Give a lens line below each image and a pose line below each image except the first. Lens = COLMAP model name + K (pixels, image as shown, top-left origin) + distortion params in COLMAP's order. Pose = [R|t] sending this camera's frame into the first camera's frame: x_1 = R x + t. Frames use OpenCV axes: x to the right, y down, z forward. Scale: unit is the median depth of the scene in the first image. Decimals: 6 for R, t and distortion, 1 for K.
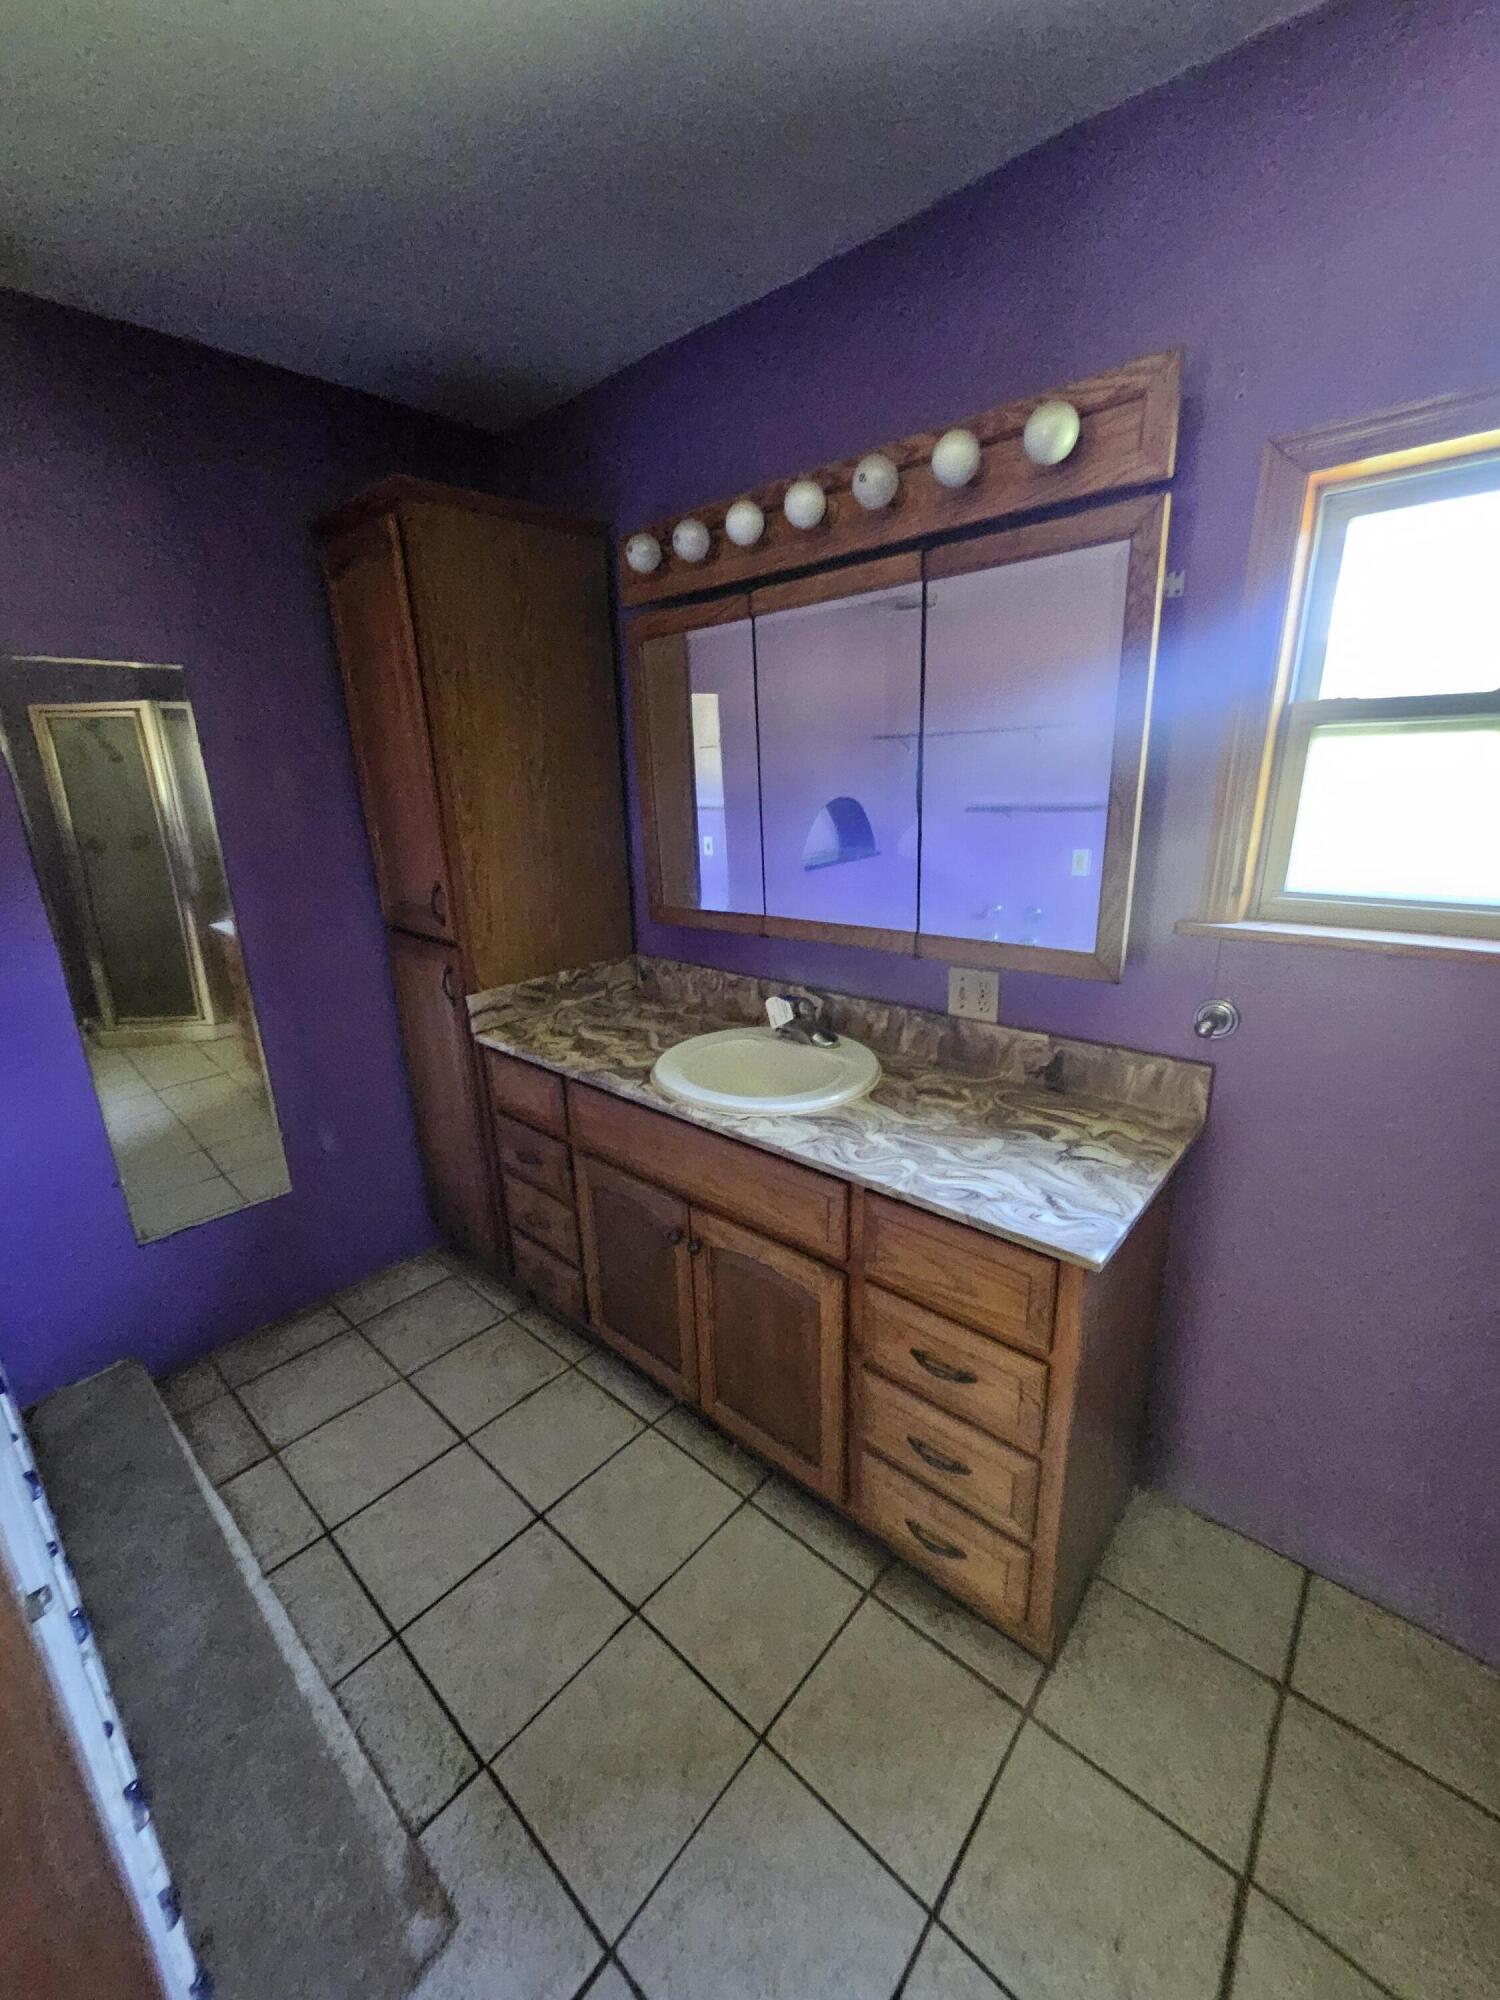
lens RADIAL K [[793.5, 0, 754.5], [0, 793.5, 1003.6], [0, 0, 1]] dist [0.000609, -0.000276]
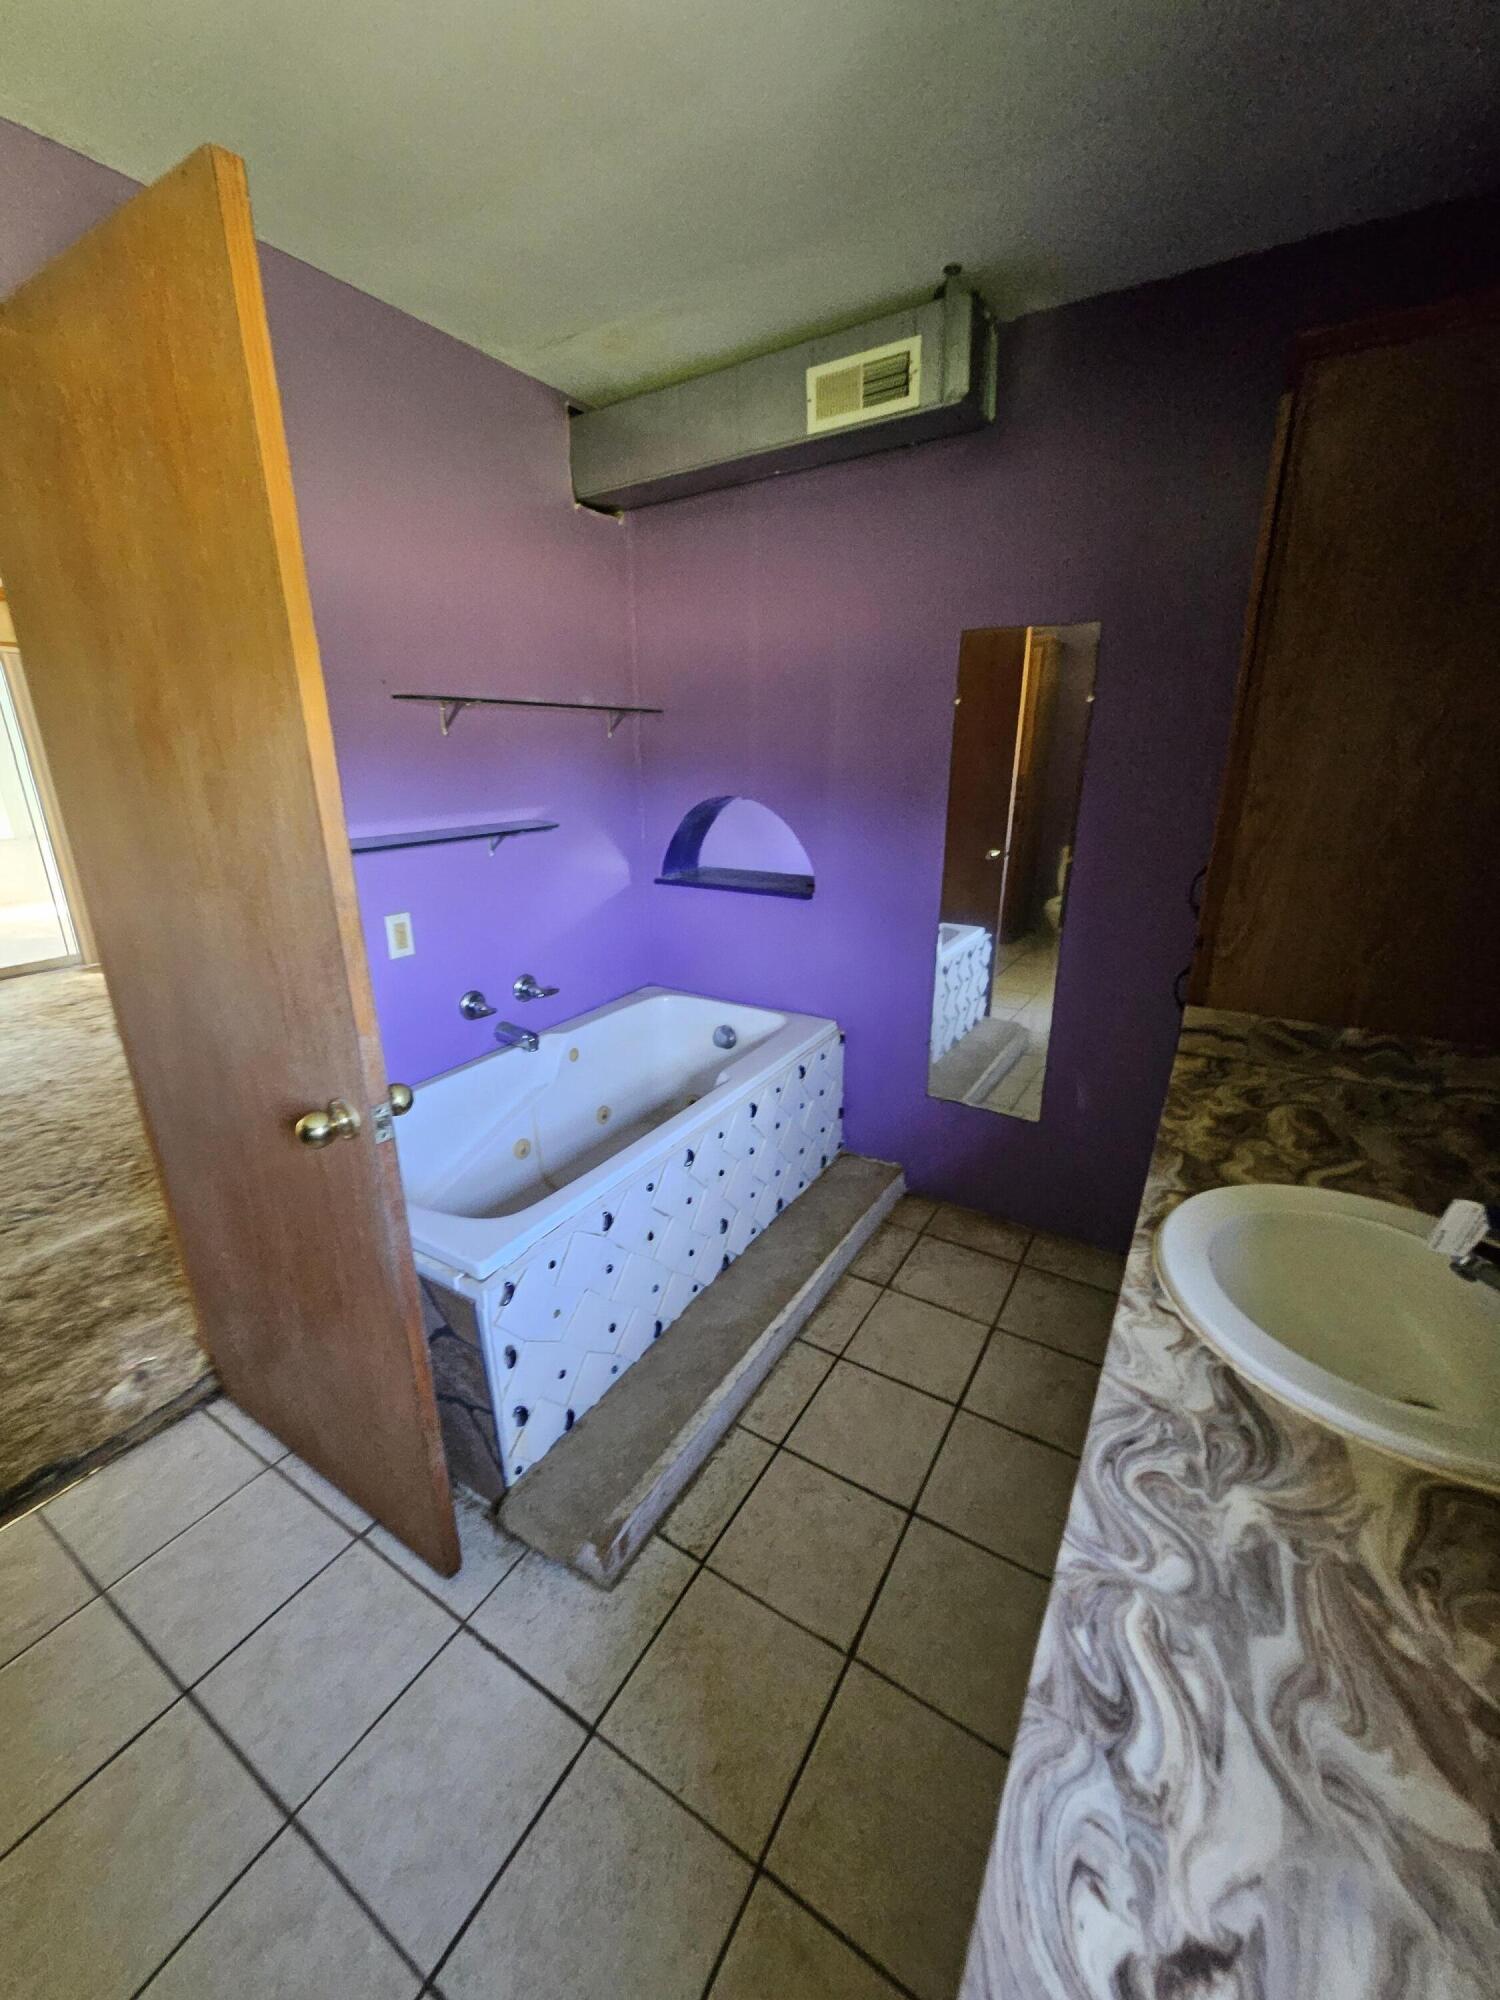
lens RADIAL K [[784.3, 0, 746.6], [0, 784.3, 1002.7], [0, 0, 1]] dist [-0.001171, 0.001958]
pose [[0.170949, 0.340227, -0.924674, 0.413469], [-0.282977, 0.915903, 0.284684, -0.153739], [0.943769, 0.212995, 0.252849, 0.493570]]
